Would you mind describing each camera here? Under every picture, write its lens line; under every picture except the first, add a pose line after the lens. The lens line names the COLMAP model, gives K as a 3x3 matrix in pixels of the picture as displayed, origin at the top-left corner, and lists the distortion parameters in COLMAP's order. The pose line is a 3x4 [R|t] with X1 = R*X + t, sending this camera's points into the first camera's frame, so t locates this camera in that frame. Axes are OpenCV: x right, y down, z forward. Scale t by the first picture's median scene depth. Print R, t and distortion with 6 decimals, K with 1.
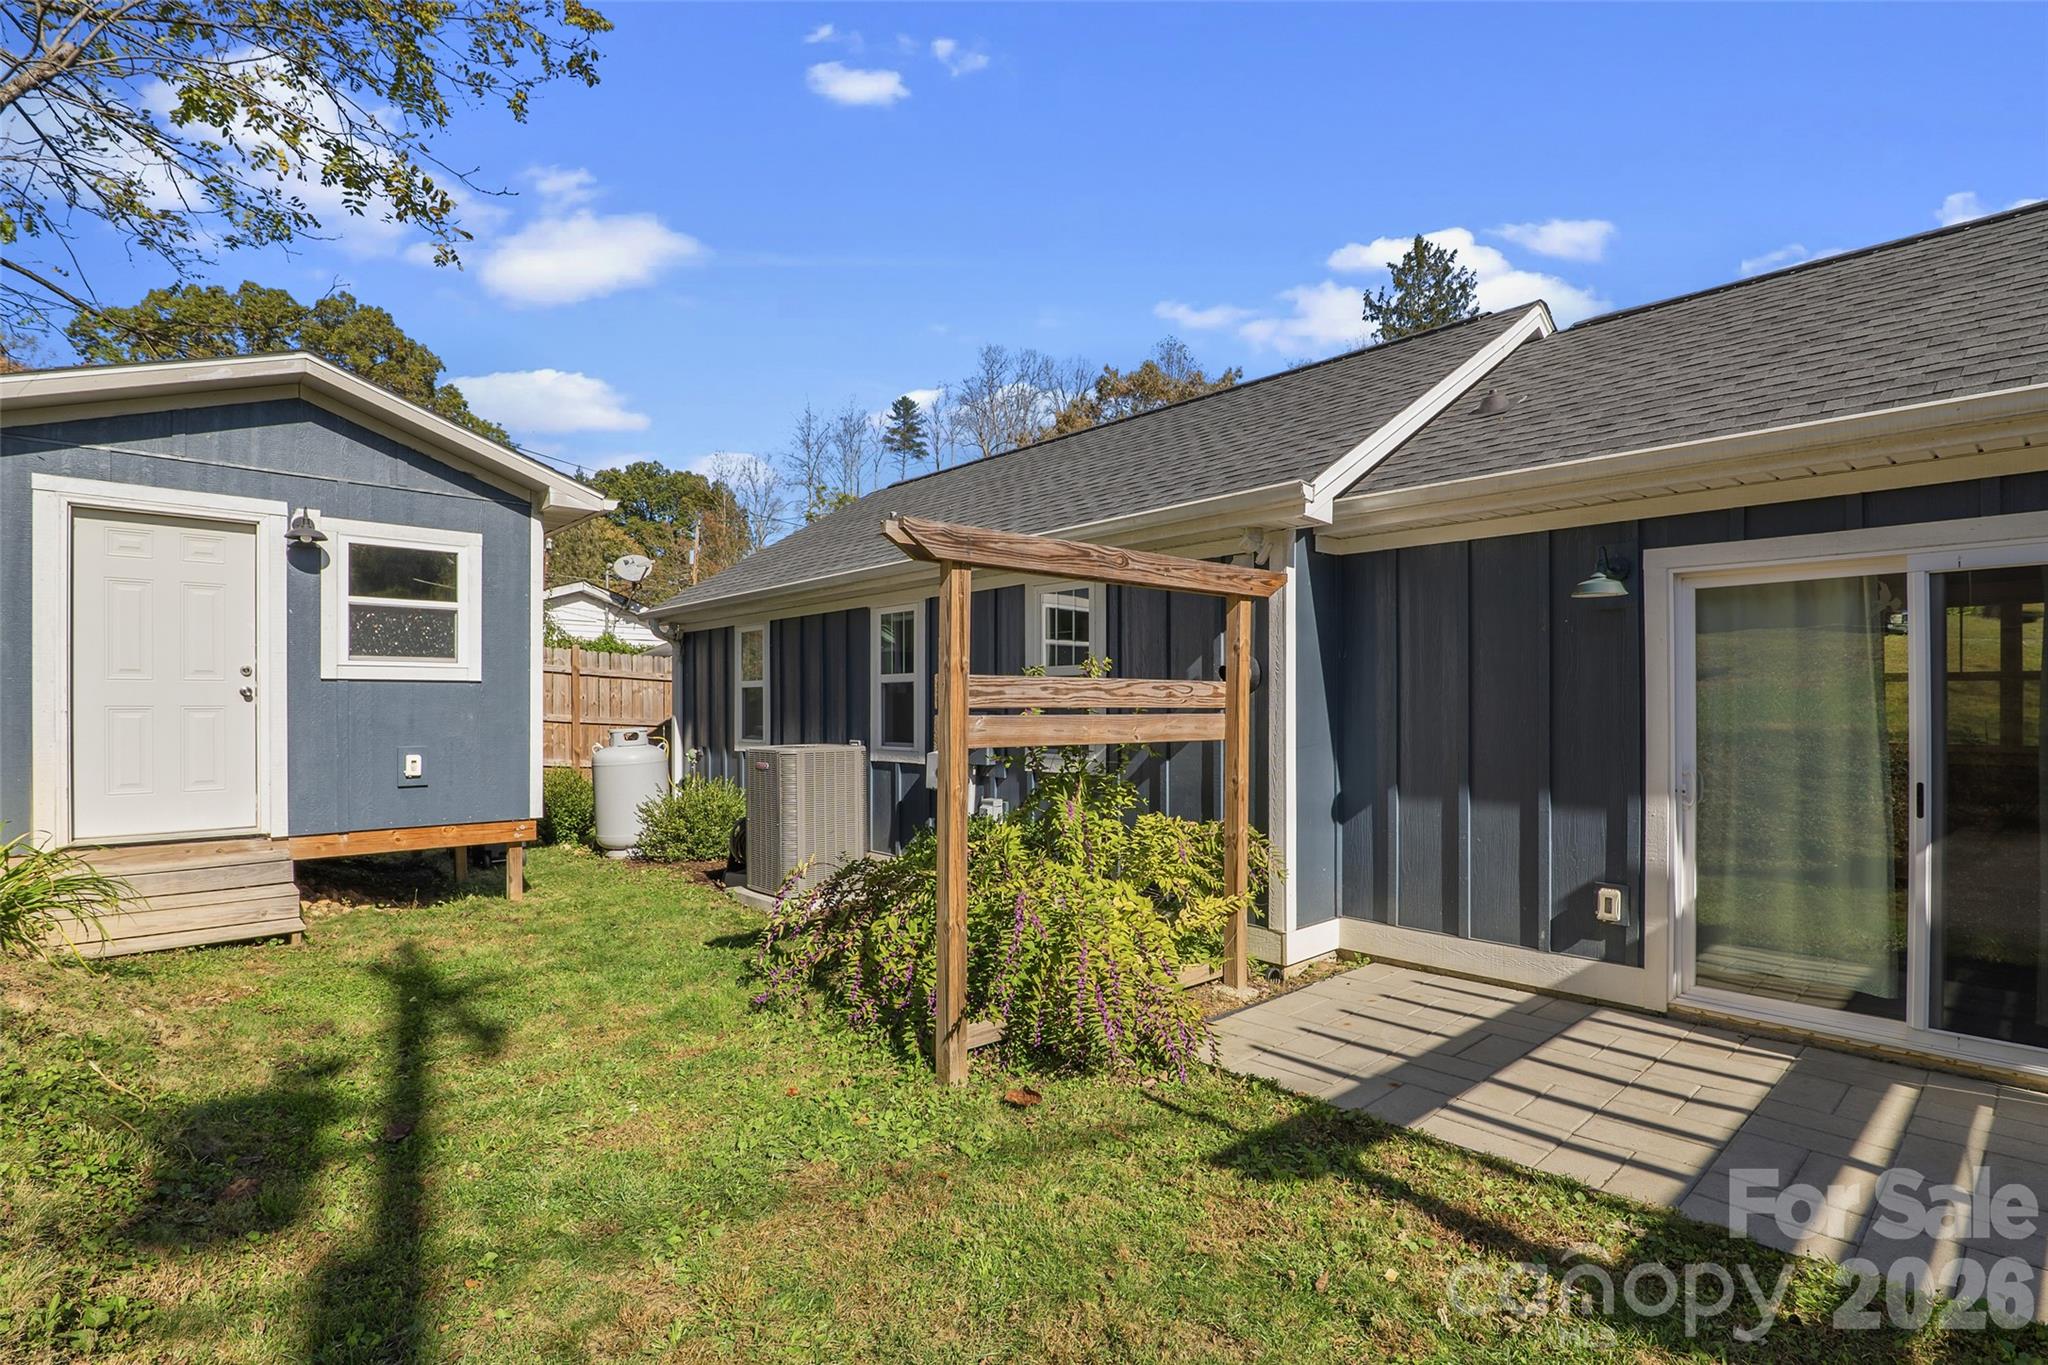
lens RADIAL K [[981.6, 0, 1018.9], [0, 981.6, 706.3], [0, 0, 1]] dist [-0.006163, 0.000172]
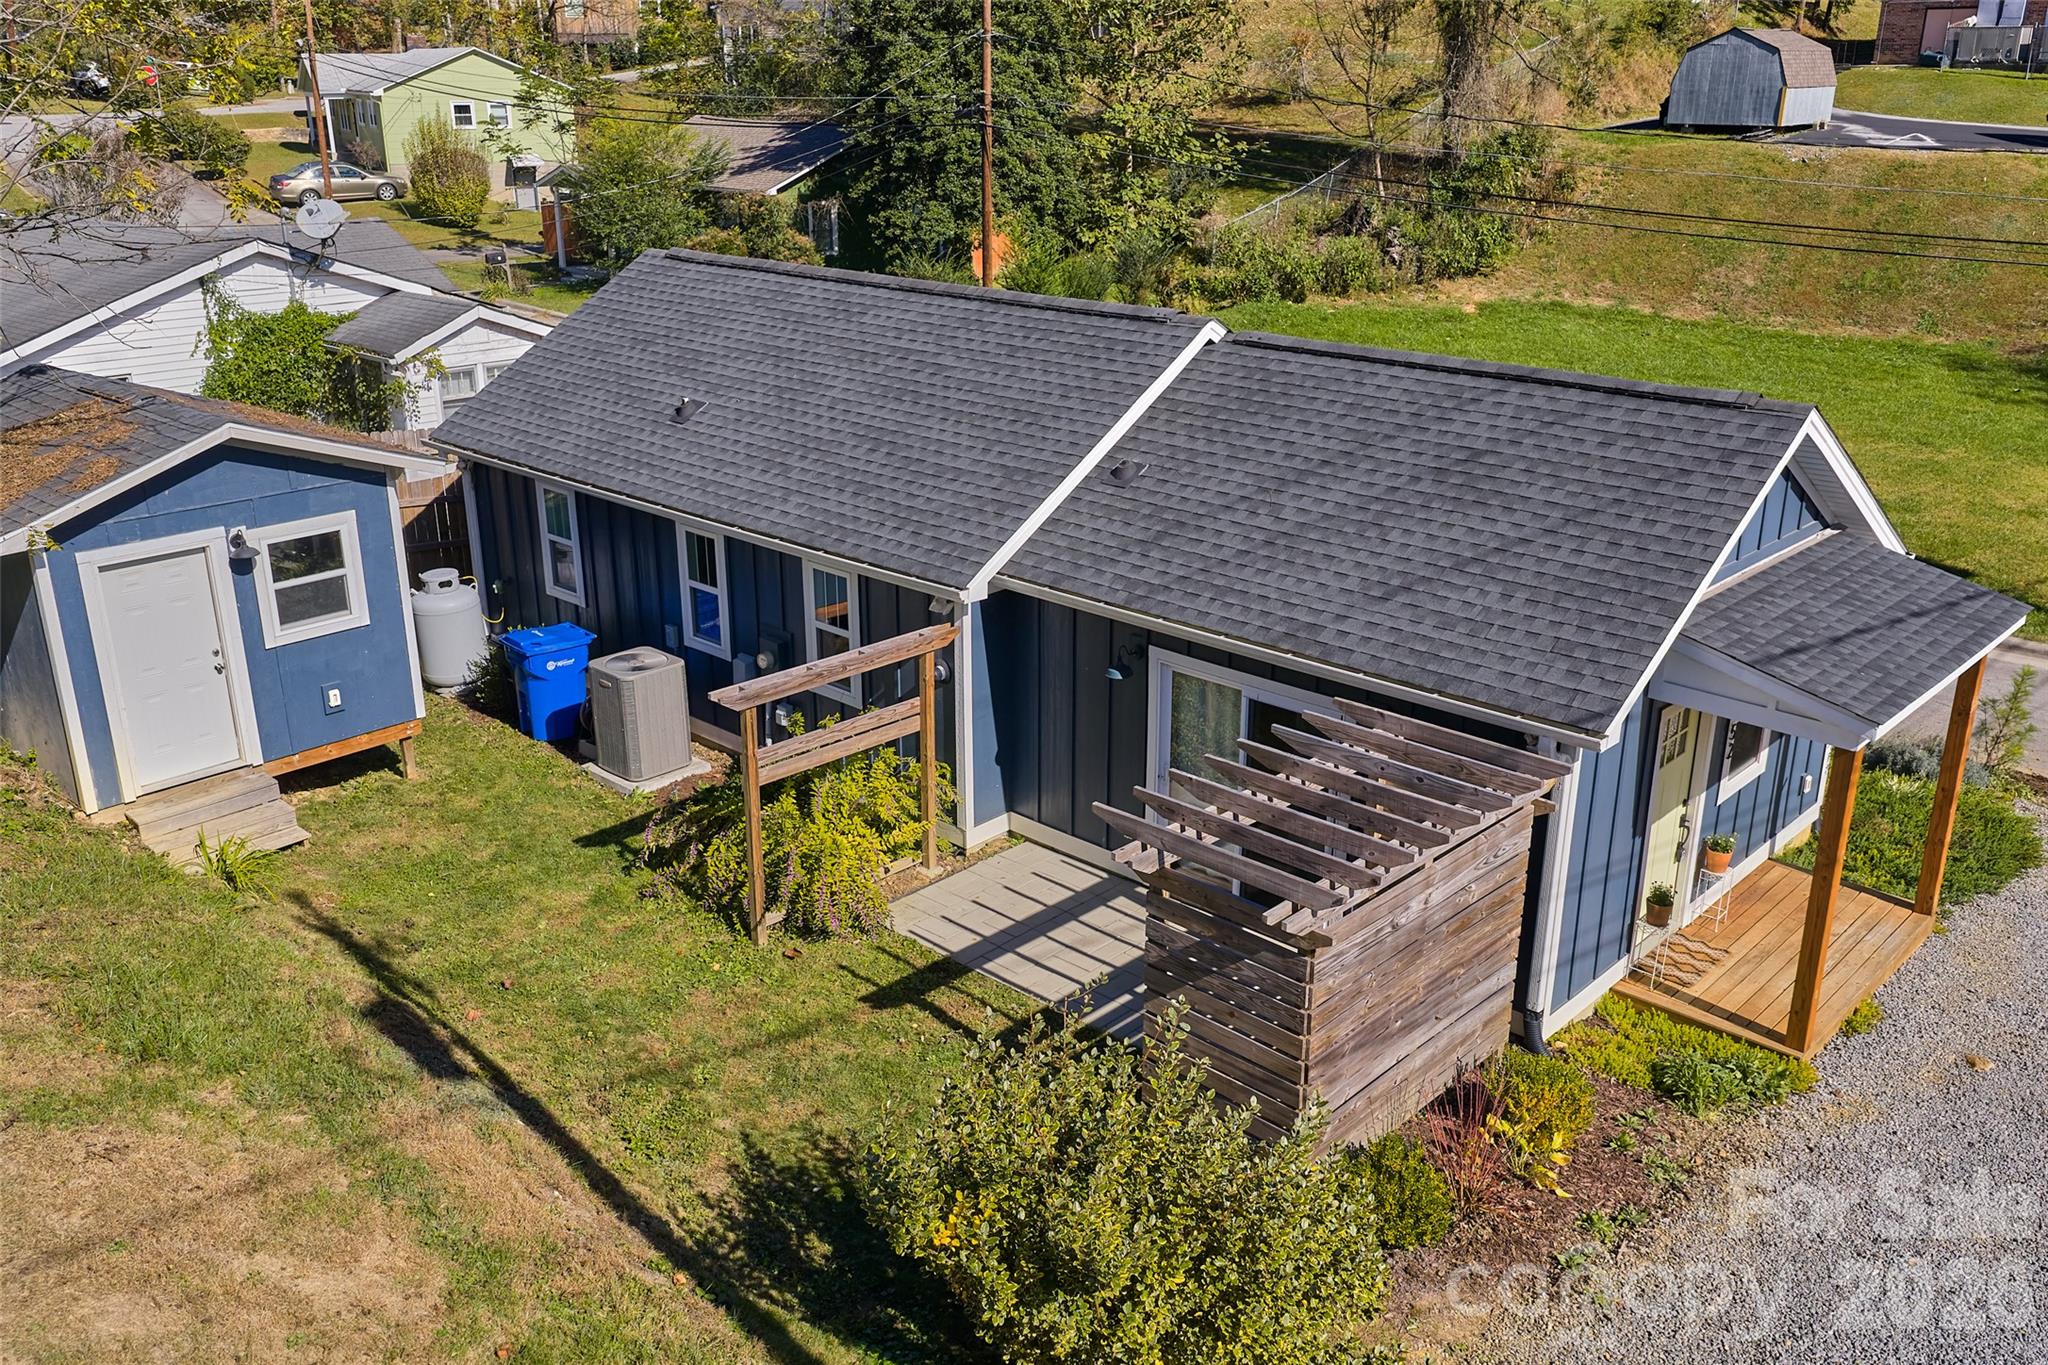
lens RADIAL K [[1702.1, 0, 1024.0], [0, 1702.1, 682.5], [0, 0, 1]] dist [0.005424, -0.000268]
pose [[0.996765, -0.027545, 0.075501, 0.183885], [0.000284, 0.940637, 0.339413, -1.075690], [-0.080368, -0.338294, 0.937602, -1.759356]]
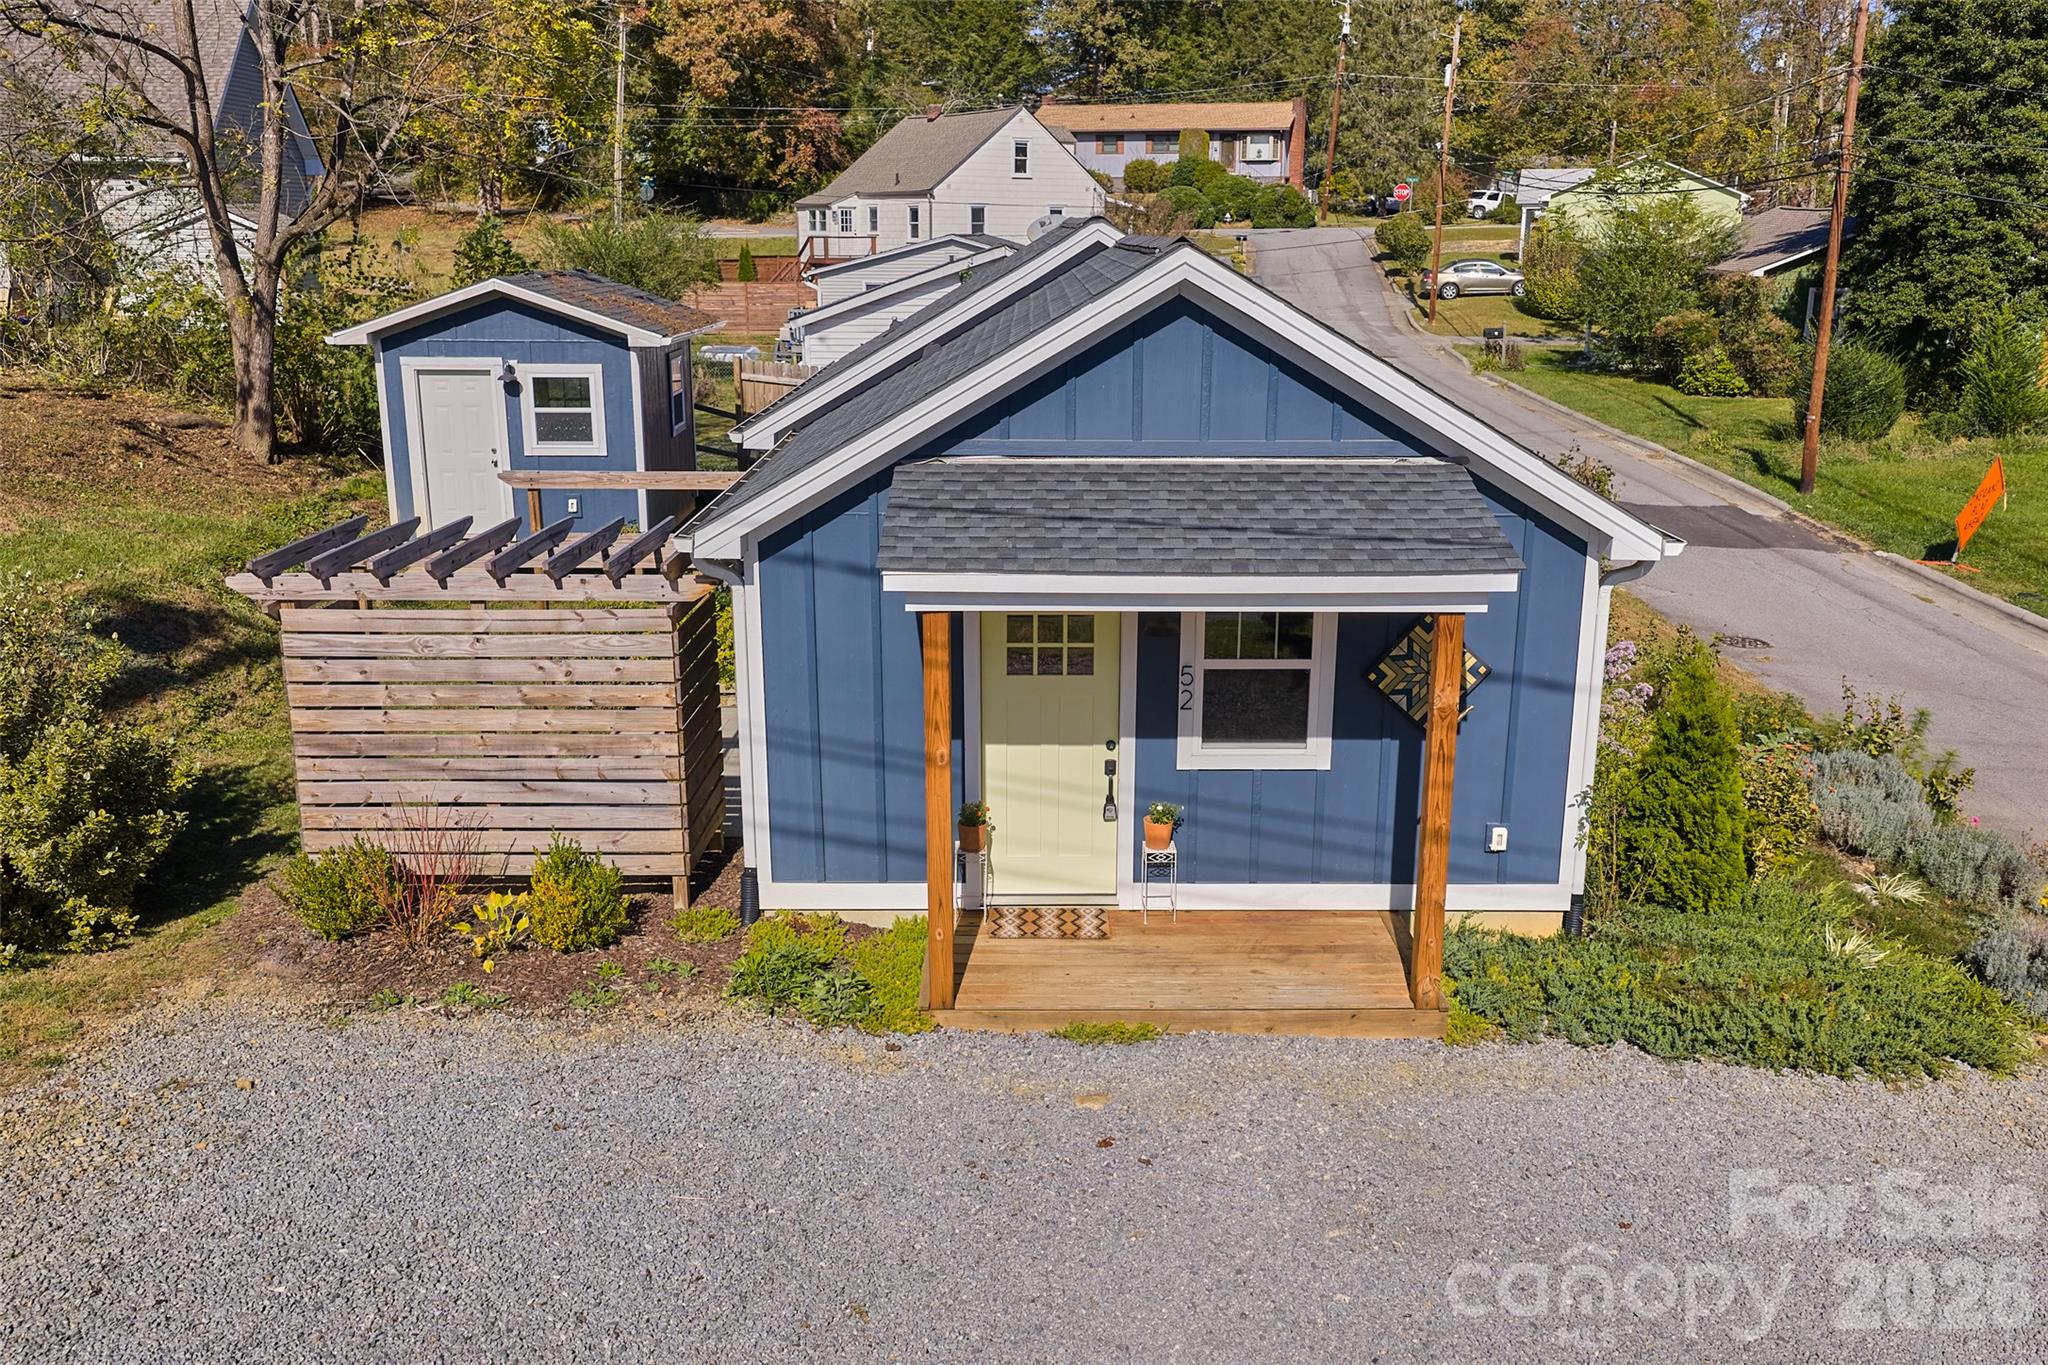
lens RADIAL K [[1702.1, 0, 1024.0], [0, 1702.1, 682.5], [0, 0, 1]] dist [0.005424, -0.000268]
pose [[0.744774, 0.175004, -0.643961, 2.871586], [-0.005139, 0.966476, 0.256707, -0.605816], [0.667297, -0.187879, 0.720705, -1.001120]]
